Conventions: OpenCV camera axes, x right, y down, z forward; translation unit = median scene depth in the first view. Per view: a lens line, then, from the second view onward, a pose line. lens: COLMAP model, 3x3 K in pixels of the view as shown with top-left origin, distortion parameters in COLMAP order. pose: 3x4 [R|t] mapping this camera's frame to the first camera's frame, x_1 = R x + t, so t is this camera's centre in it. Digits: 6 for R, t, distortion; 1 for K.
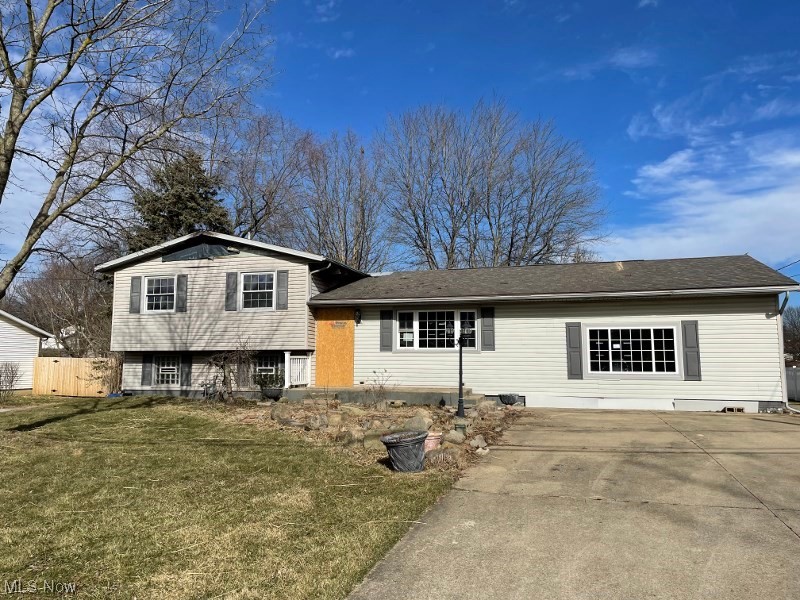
lens RADIAL K [[601.7, 0, 371.8], [0, 601.7, 298.7], [0, 0, 1]] dist [0.072010, -0.115390]
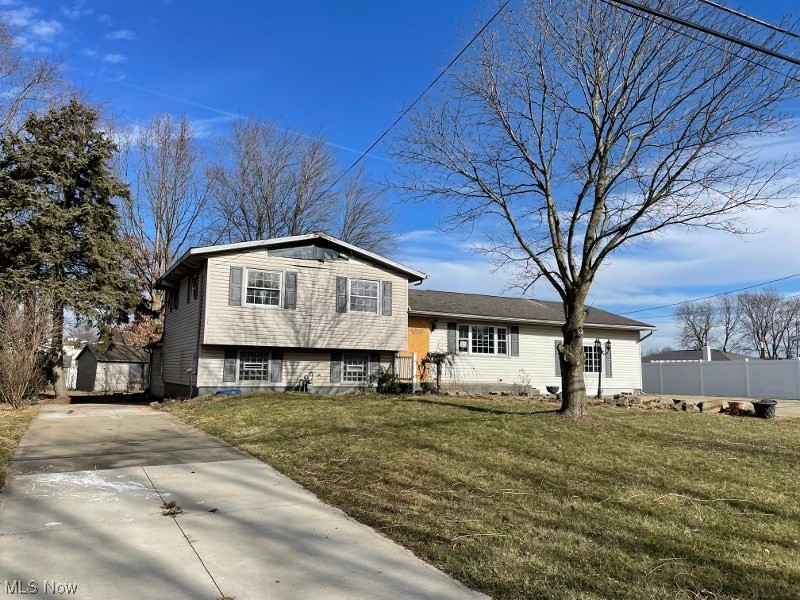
lens RADIAL K [[601.7, 0, 371.8], [0, 601.7, 298.7], [0, 0, 1]] dist [0.072010, -0.115390]
pose [[0.710520, 0.088167, 0.698131, -1.003934], [-0.097849, 0.994860, -0.026056, 0.019038], [-0.696840, -0.049798, 0.715495, 0.205060]]
